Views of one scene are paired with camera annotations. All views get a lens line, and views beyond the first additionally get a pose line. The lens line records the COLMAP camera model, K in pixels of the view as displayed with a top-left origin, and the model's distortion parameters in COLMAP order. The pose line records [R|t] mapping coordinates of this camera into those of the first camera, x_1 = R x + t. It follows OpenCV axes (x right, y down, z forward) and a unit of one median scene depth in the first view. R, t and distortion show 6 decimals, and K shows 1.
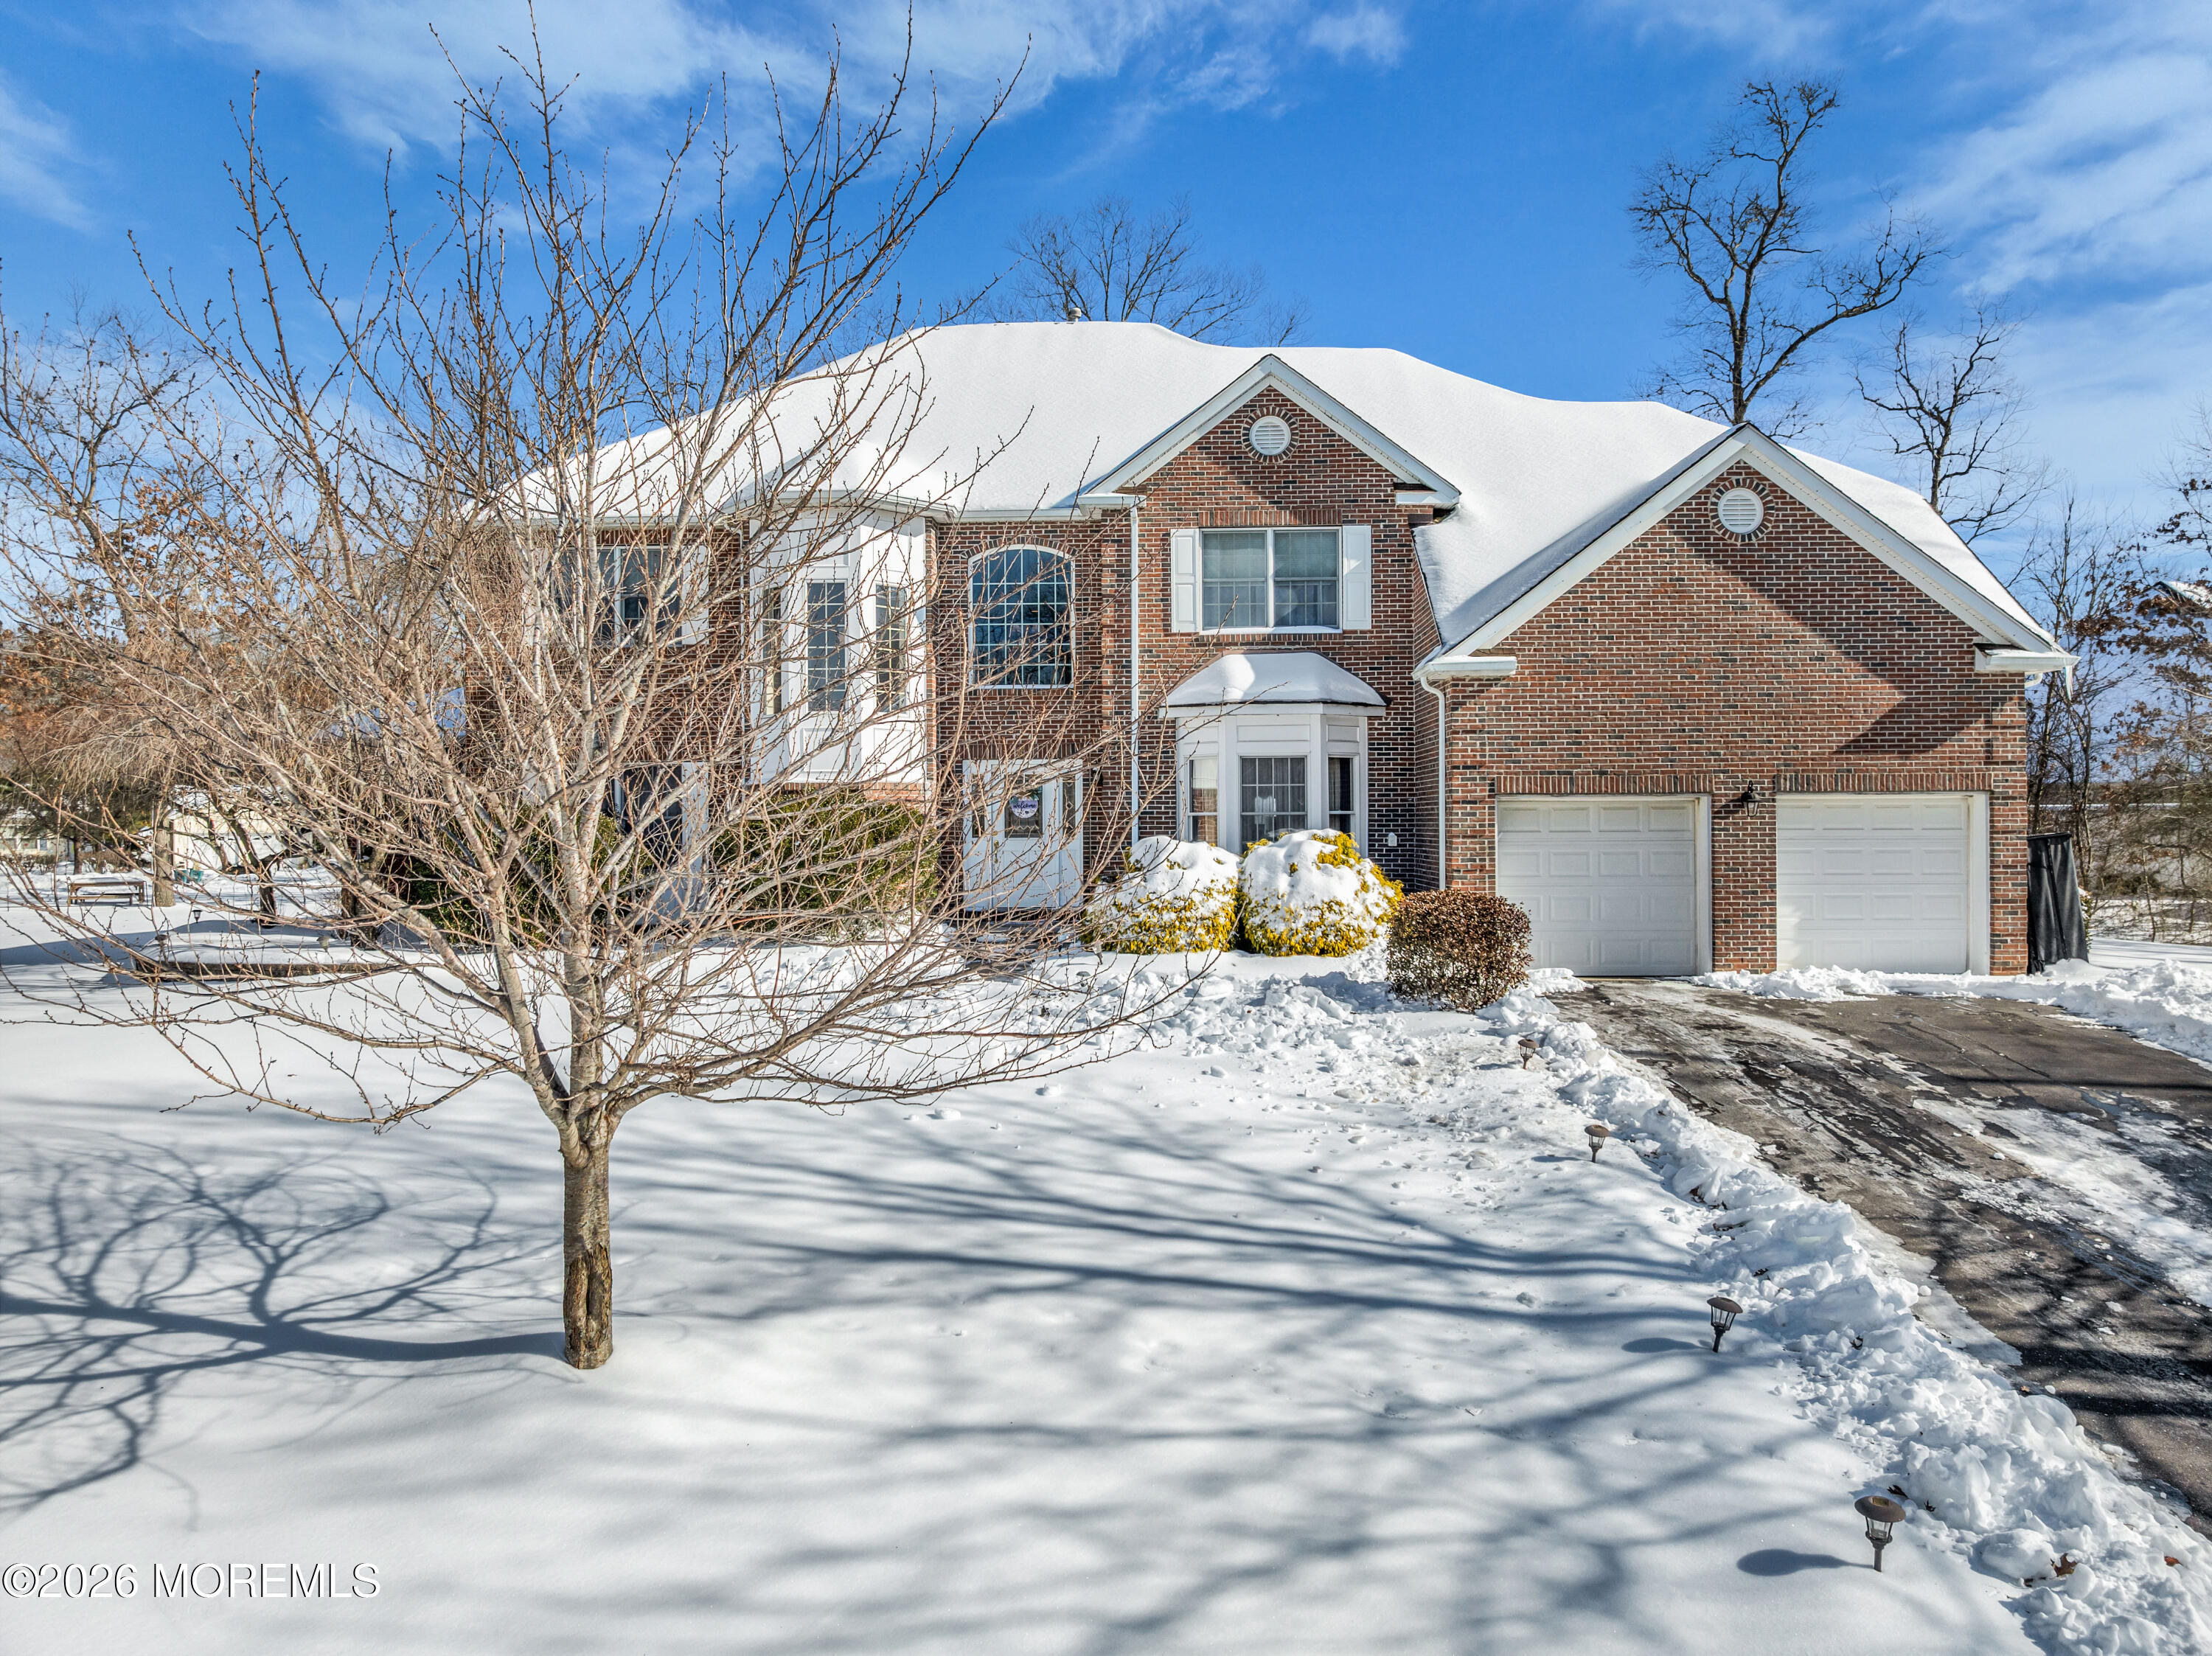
lens RADIAL K [[1548.2, 0, 1106.0], [0, 1548.2, 828.0], [0, 0, 1]] dist [-0.044258, -0.000752]
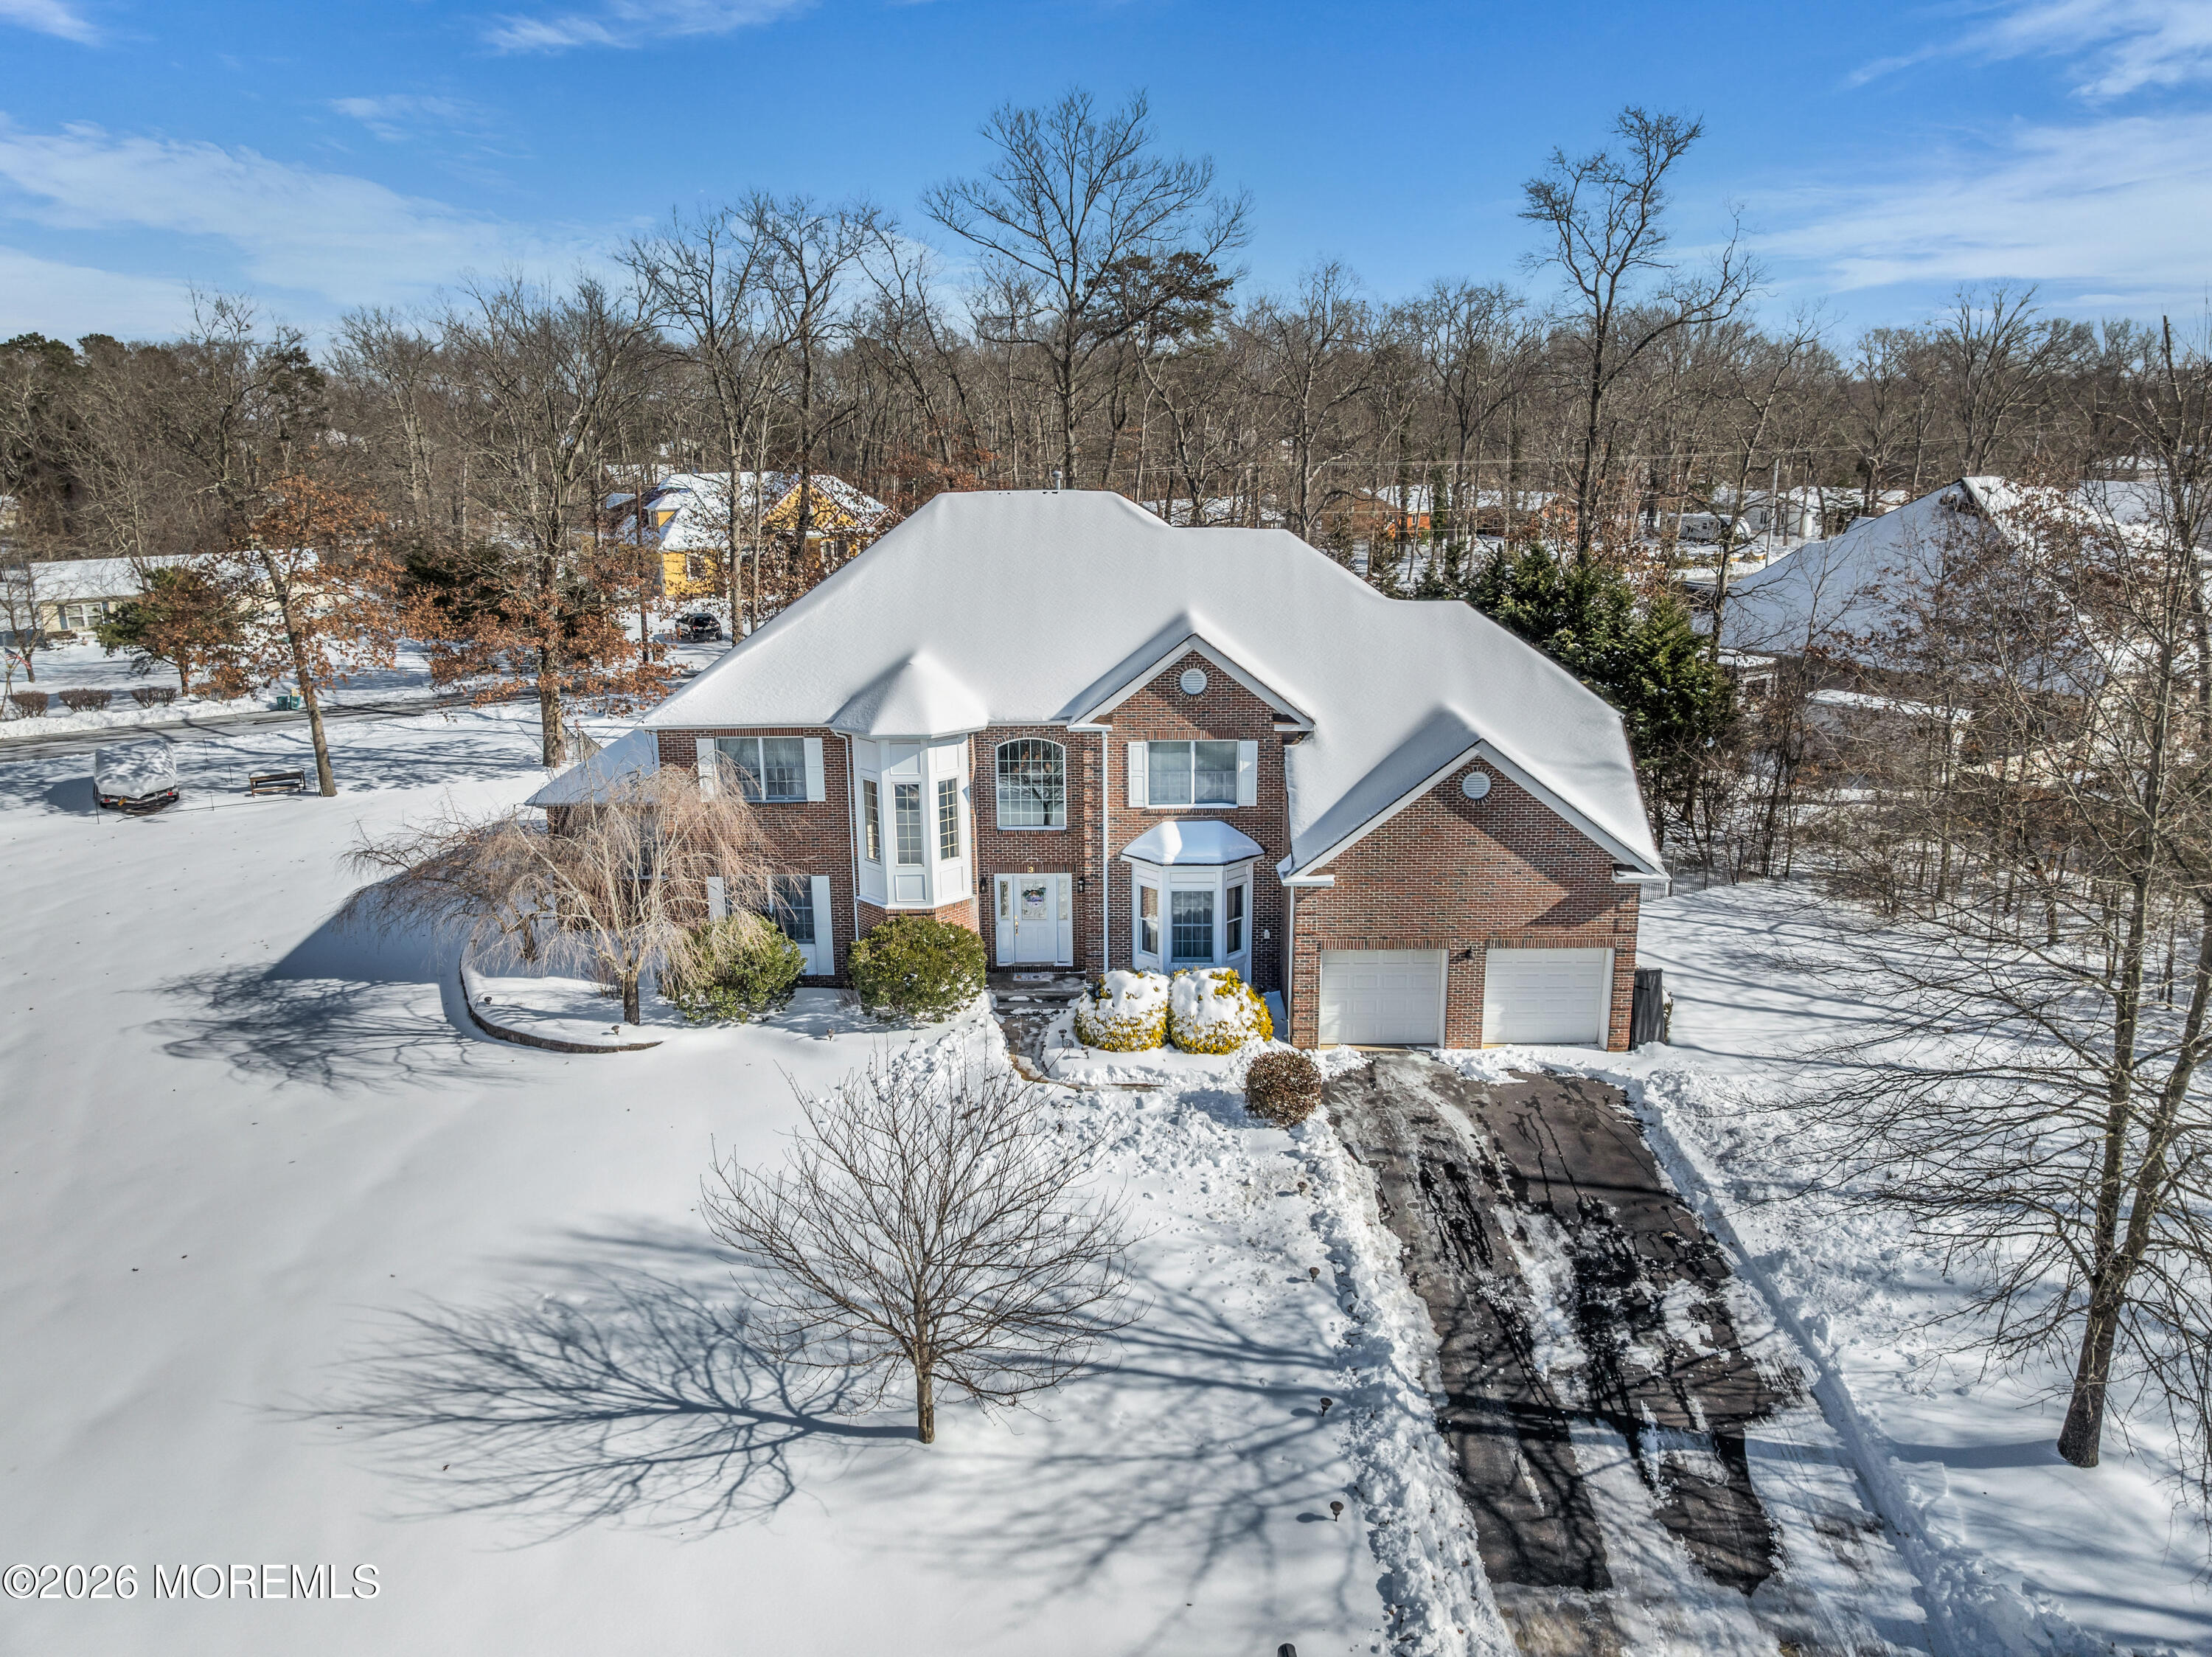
lens RADIAL K [[1557.6, 0, 1106.0], [0, 1557.6, 828.5], [0, 0, 1]] dist [-0.016640, -0.000174]
pose [[0.999582, -0.011038, 0.026727, -0.026562], [0.003837, 0.966740, 0.255732, -0.590232], [-0.028661, -0.255523, 0.966378, -0.607018]]
